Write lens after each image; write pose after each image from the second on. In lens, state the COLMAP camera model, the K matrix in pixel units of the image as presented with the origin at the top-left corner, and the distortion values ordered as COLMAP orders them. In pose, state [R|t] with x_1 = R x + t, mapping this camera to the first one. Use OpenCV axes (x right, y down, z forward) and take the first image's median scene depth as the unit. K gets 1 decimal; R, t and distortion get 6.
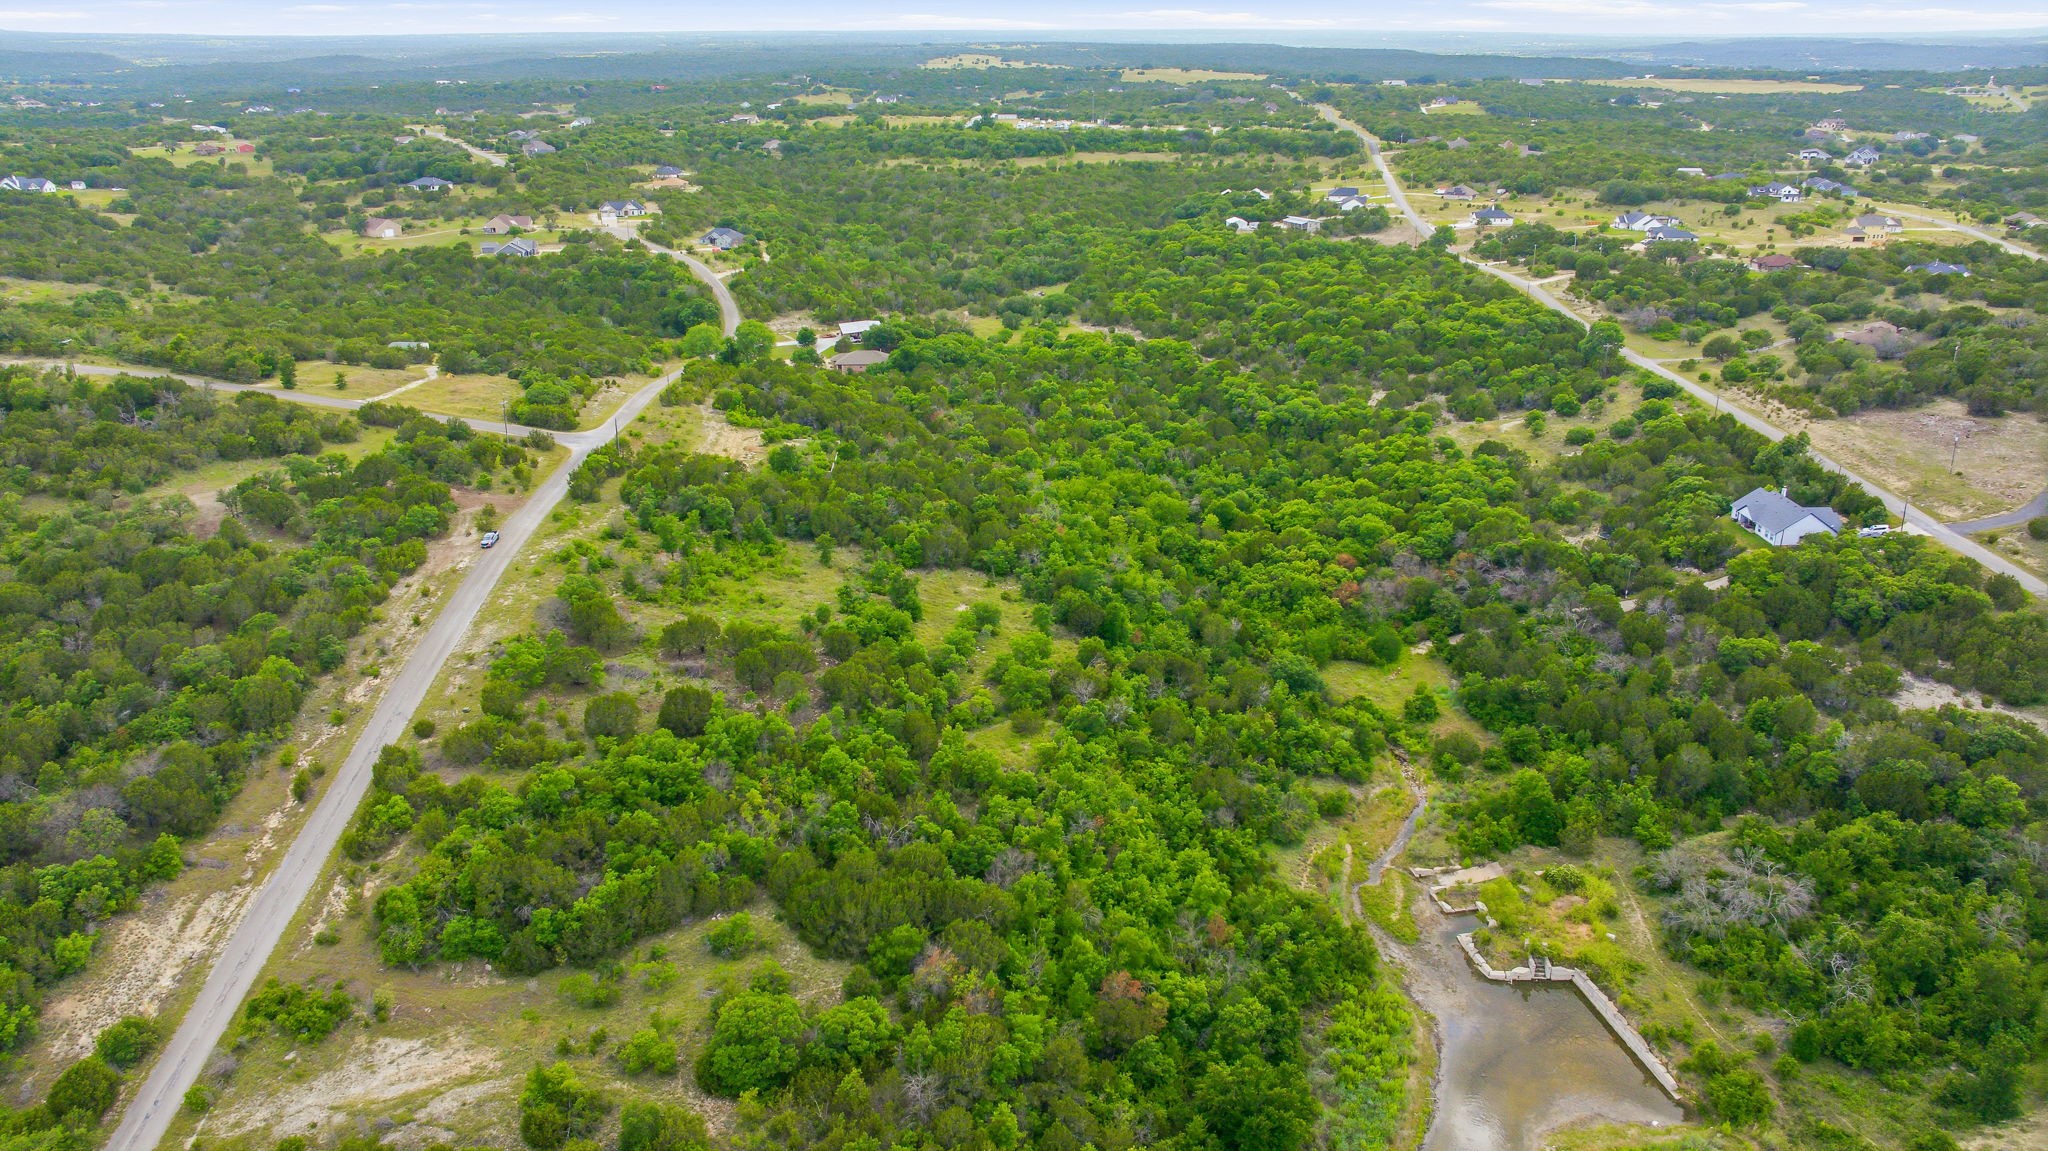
lens RADIAL K [[1440.9, 0, 1024.0], [0, 1440.9, 575.5], [0, 0, 1]] dist [-0.036470, 0.035204]
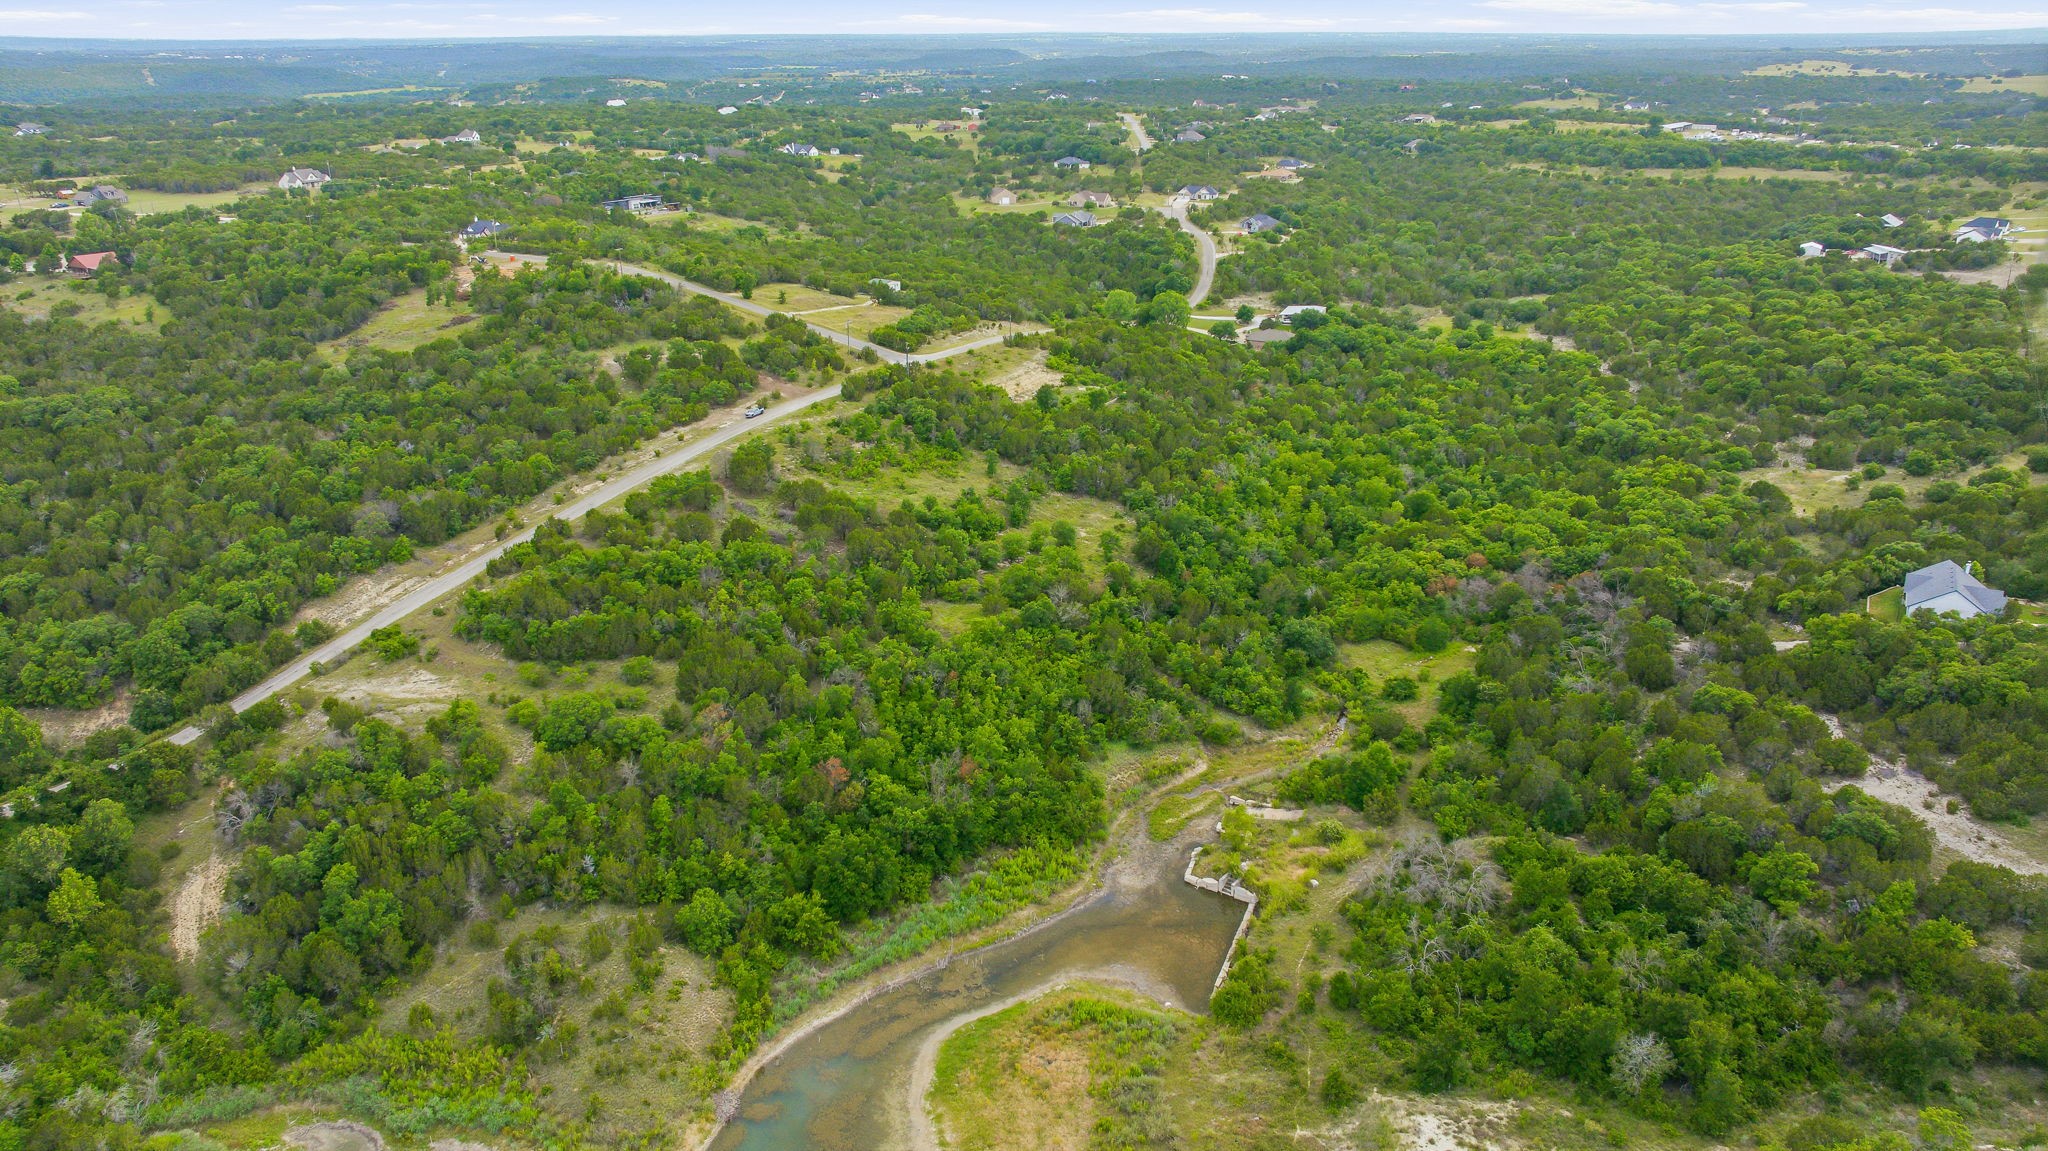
lens RADIAL K [[1435.0, 0, 1024.0], [0, 1435.0, 575.5], [0, 0, 1]] dist [-0.017641, -0.003398]
pose [[0.851231, 0.186104, -0.490684, 0.408059], [-0.185824, 0.981319, 0.049826, 0.008207], [0.490790, 0.048767, 0.869912, -0.027505]]
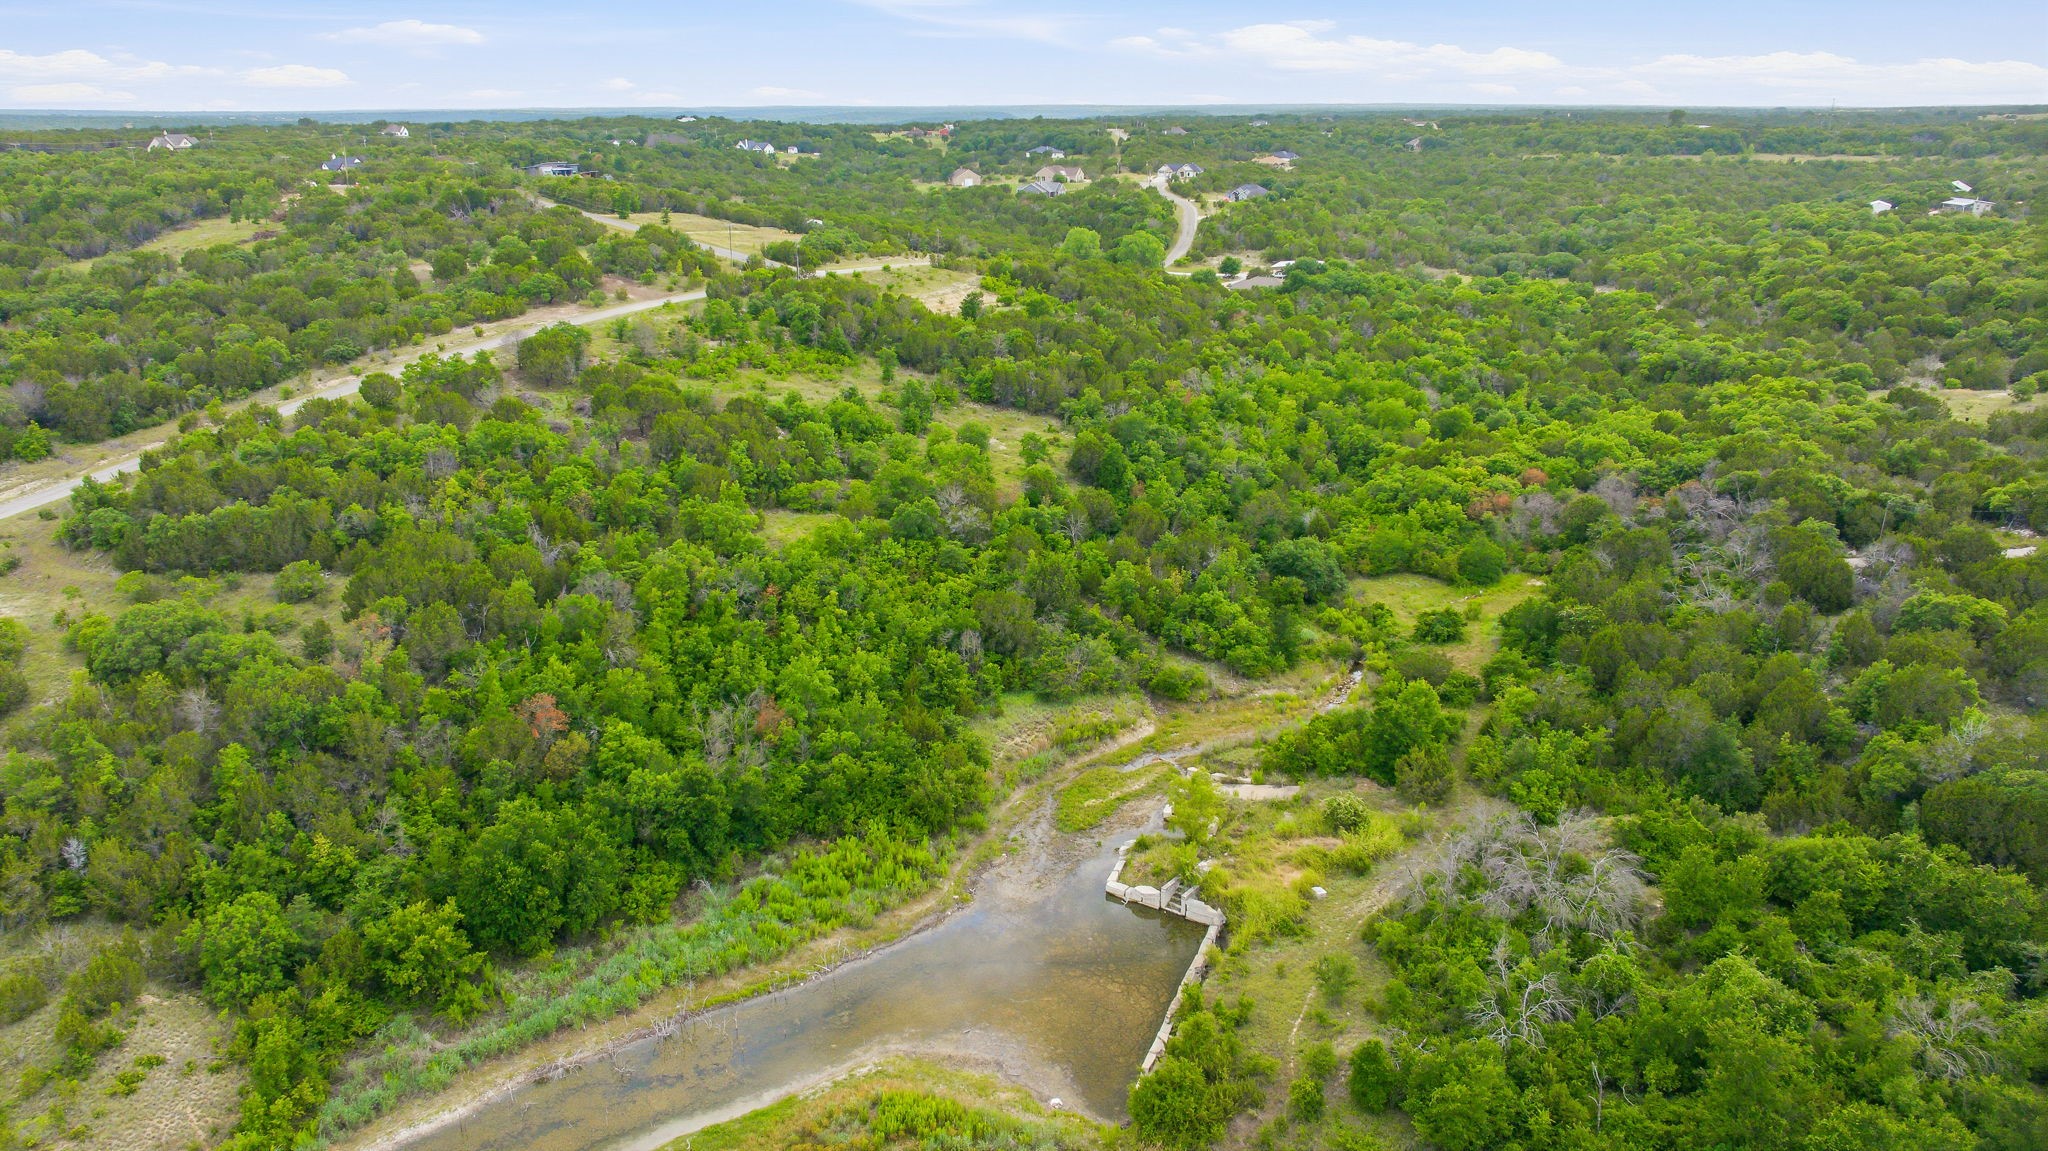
lens RADIAL K [[1440.9, 0, 1024.0], [0, 1440.9, 575.5], [0, 0, 1]] dist [-0.036470, 0.035204]
pose [[0.851796, 0.161986, -0.498201, 0.342849], [-0.185354, 0.982668, 0.002600, 0.078450], [0.489987, 0.090129, 0.867058, 0.211017]]
